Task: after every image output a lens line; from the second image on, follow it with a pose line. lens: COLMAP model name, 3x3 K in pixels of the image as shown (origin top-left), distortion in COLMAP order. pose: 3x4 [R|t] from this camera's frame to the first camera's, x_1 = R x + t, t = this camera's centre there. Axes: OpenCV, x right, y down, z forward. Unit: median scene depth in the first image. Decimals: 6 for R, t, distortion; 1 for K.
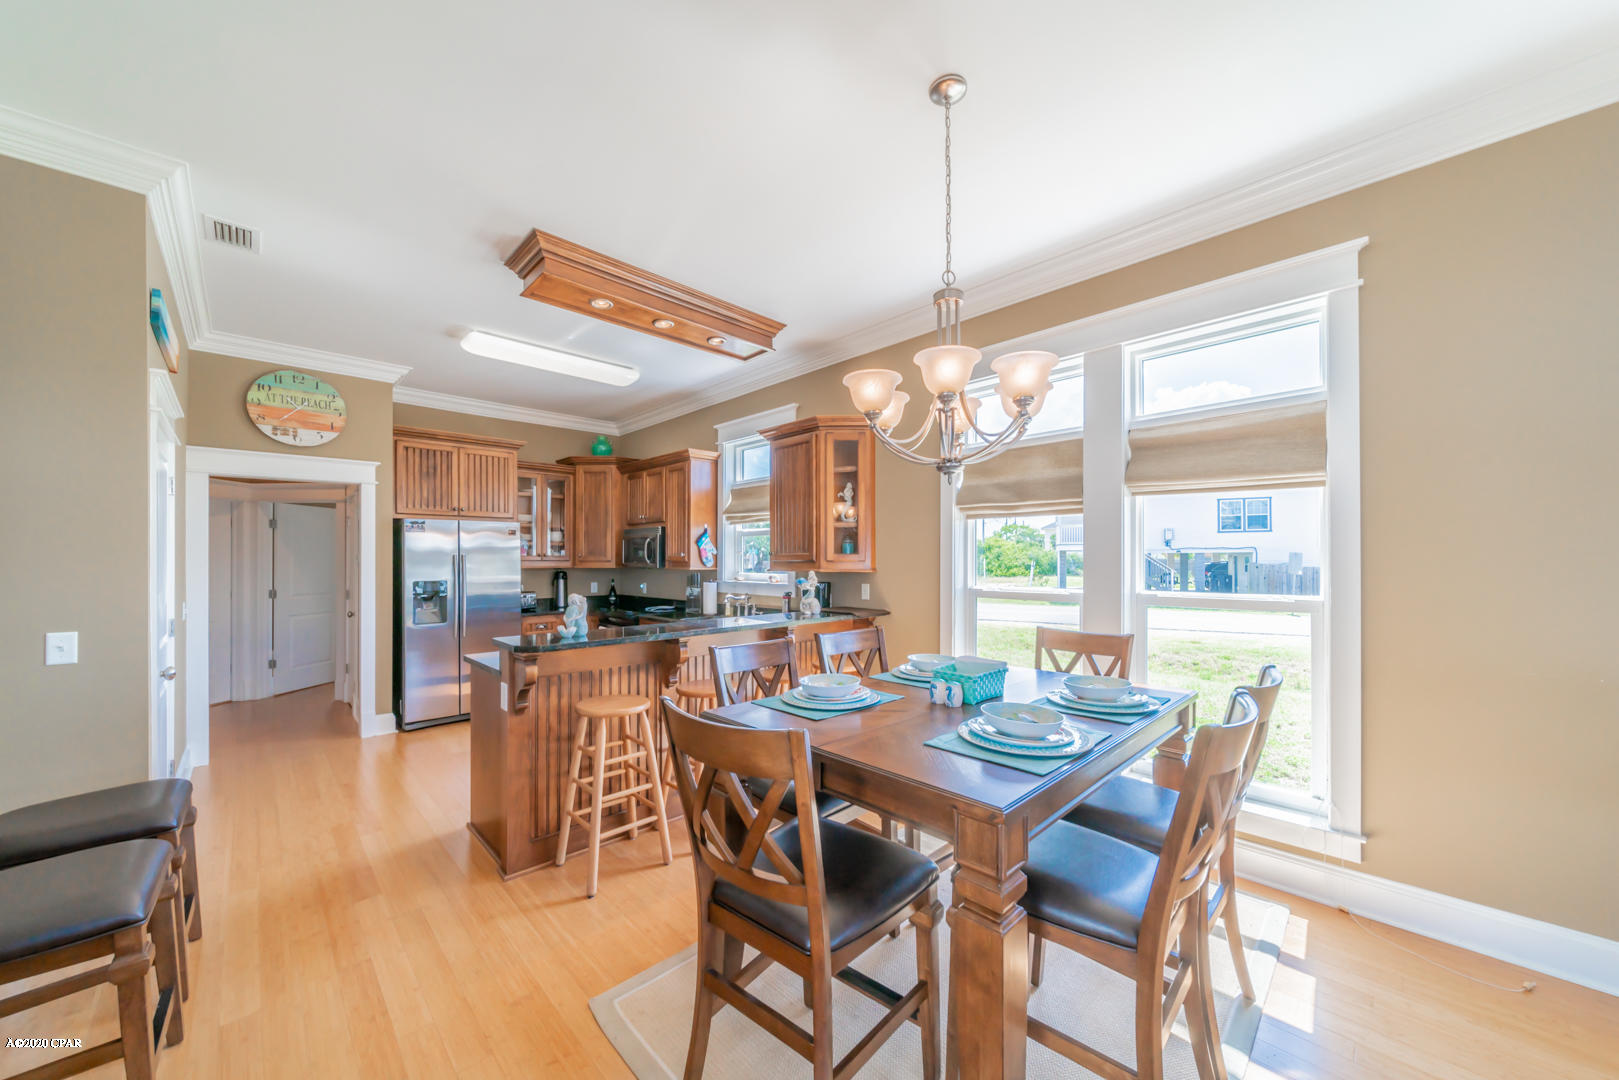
lens RADIAL K [[571.3, 0, 803.4], [0, 571.3, 560.3], [0, 0, 1]] dist [0.004543, 0.000012]
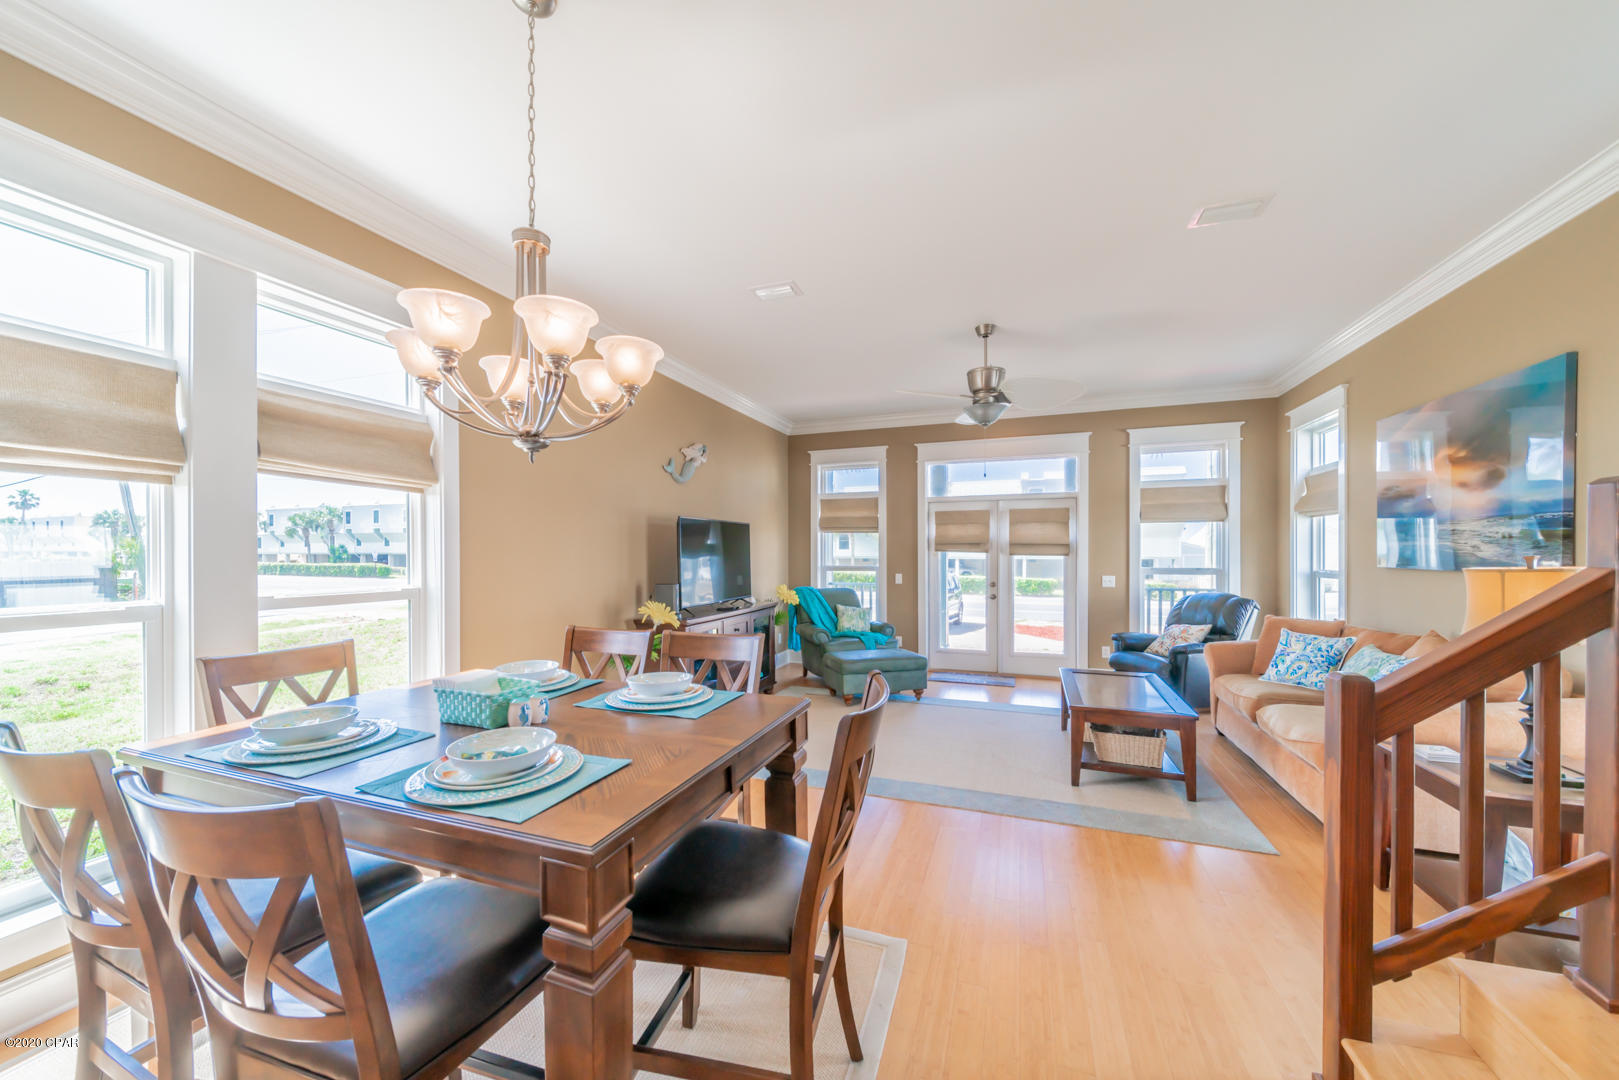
lens RADIAL K [[589.8, 0, 803.9], [0, 589.8, 552.7], [0, 0, 1]] dist [0.000391, -0.000057]
pose [[-0.437374, 0.000831, 0.899279, -0.292912], [0.001971, 0.999998, 0.000034, -0.001076], [-0.899278, 0.001787, -0.437375, 0.414046]]
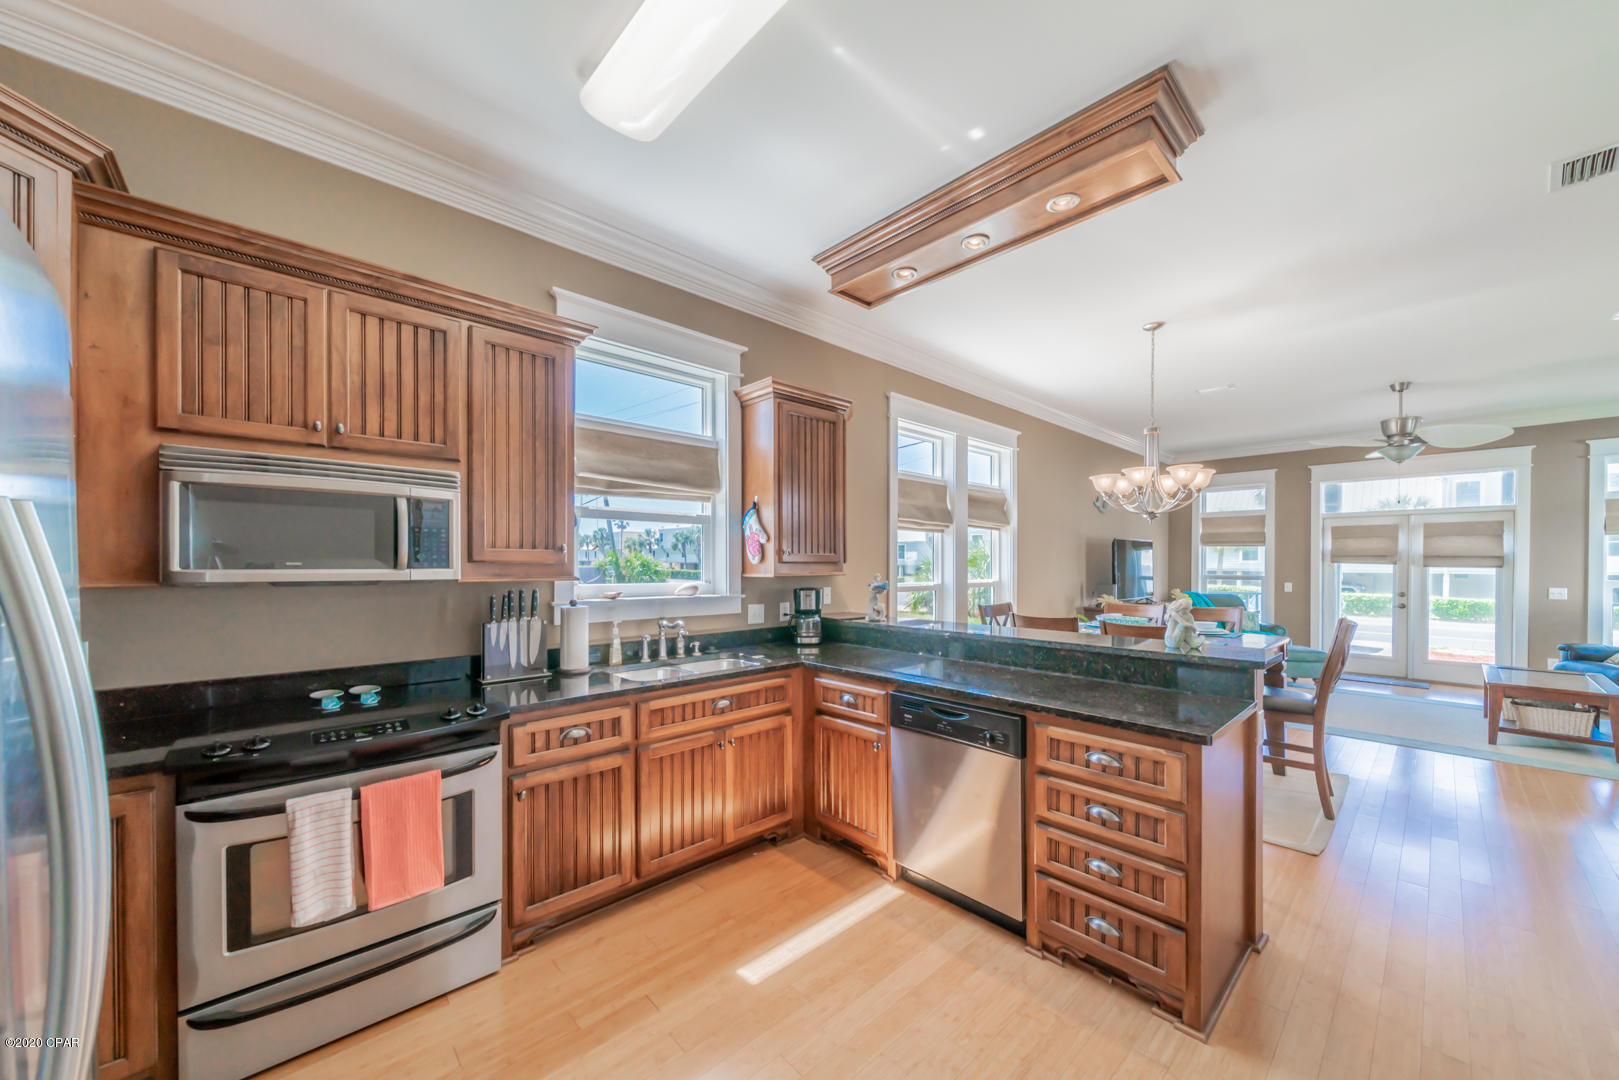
lens RADIAL K [[598.2, 0, 796.1], [0, 598.2, 566.3], [0, 0, 1]] dist [-0.001513, -0.000548]
pose [[0.019330, -0.005153, 0.999800, -0.769553], [-0.003452, 0.999980, 0.005221, 0.001811], [-0.999807, -0.003552, 0.019312, 0.902641]]
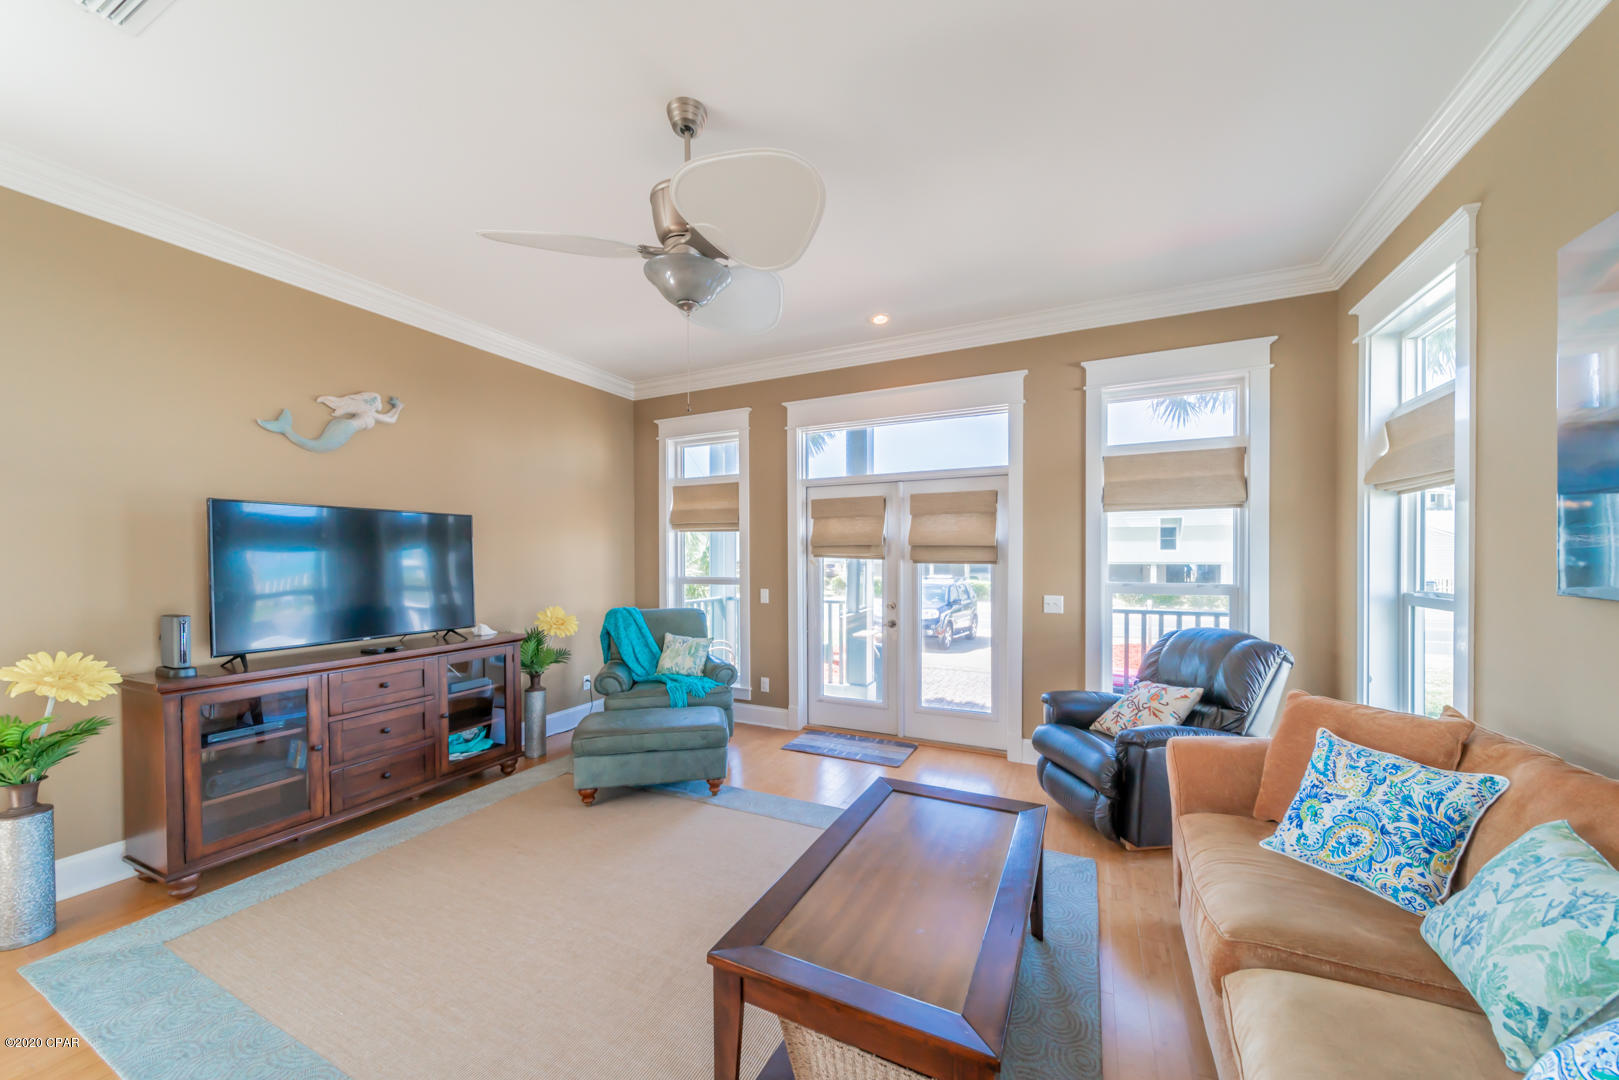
lens RADIAL K [[585.2, 0, 808.6], [0, 585.2, 559.3], [0, 0, 1]] dist [0.001771, 0.000019]
pose [[-0.353100, -0.002142, 0.935583, -0.059120], [0.003180, 0.999989, 0.003490, -0.003629], [-0.935580, 0.004208, -0.353089, -0.157052]]
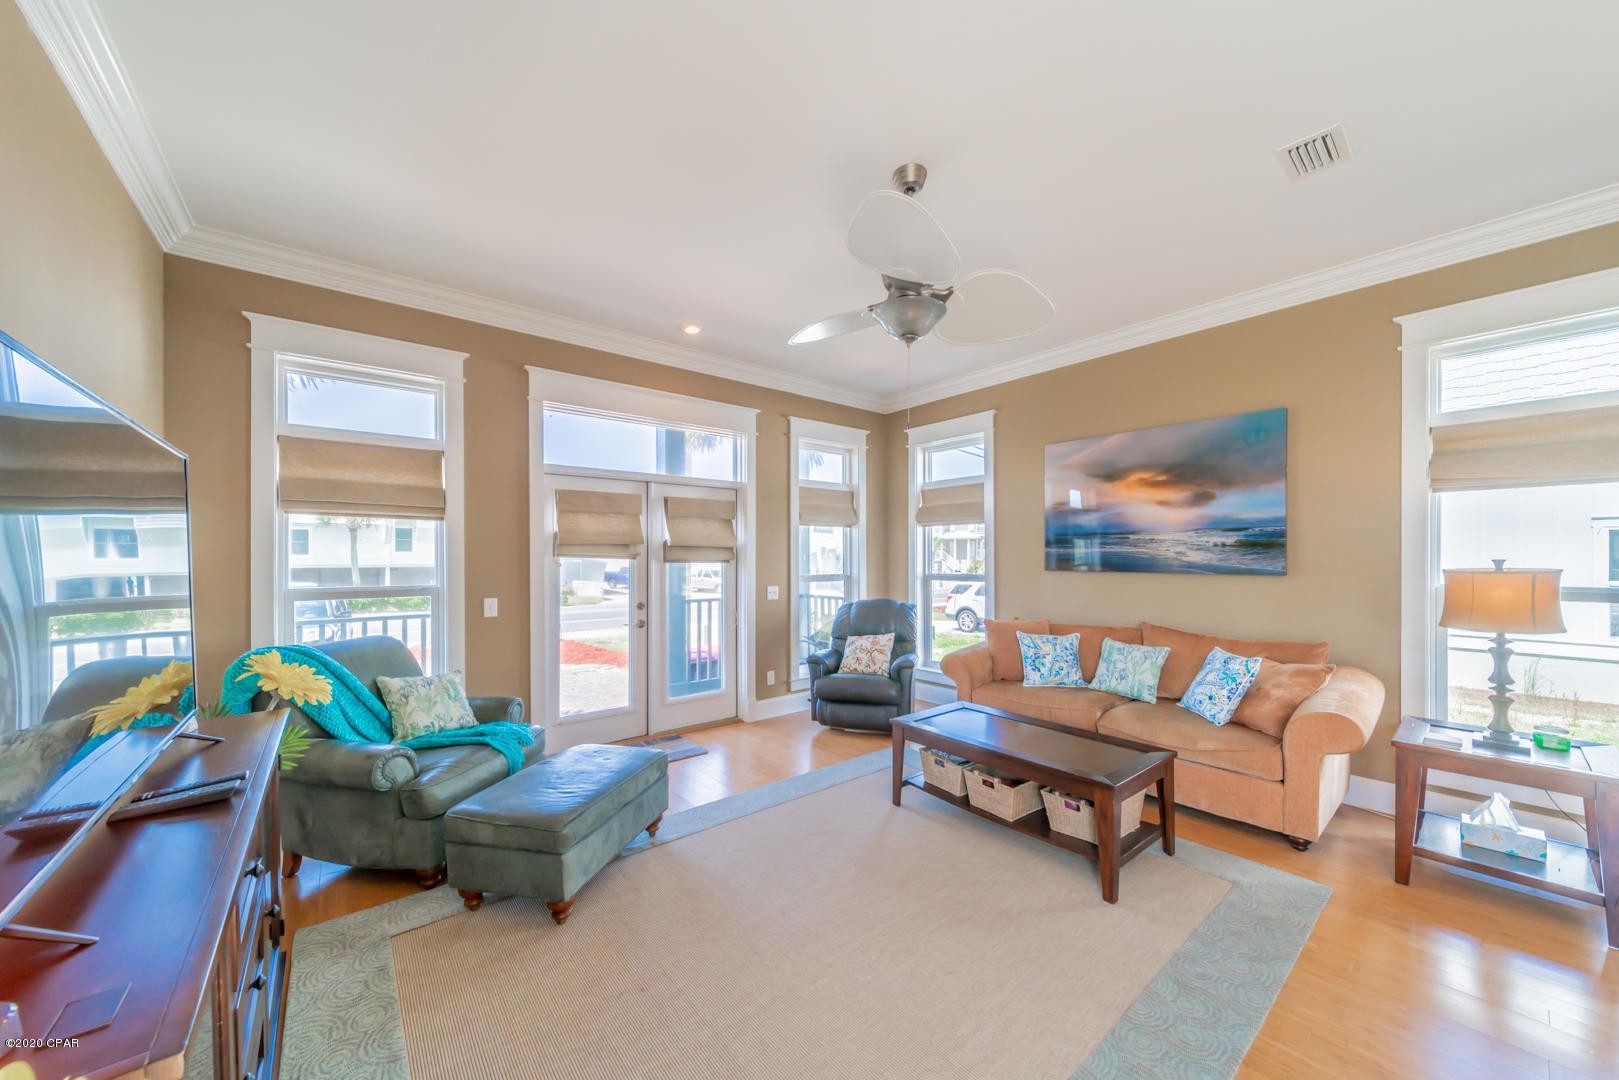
lens RADIAL K [[571.3, 0, 803.4], [0, 571.3, 560.3], [0, 0, 1]] dist [0.004543, 0.000012]
pose [[-0.996864, 0.003038, 0.079079, 0.454325], [0.003331, 0.999988, 0.003573, -0.000529], [-0.079067, 0.003825, -0.996862, 0.288628]]
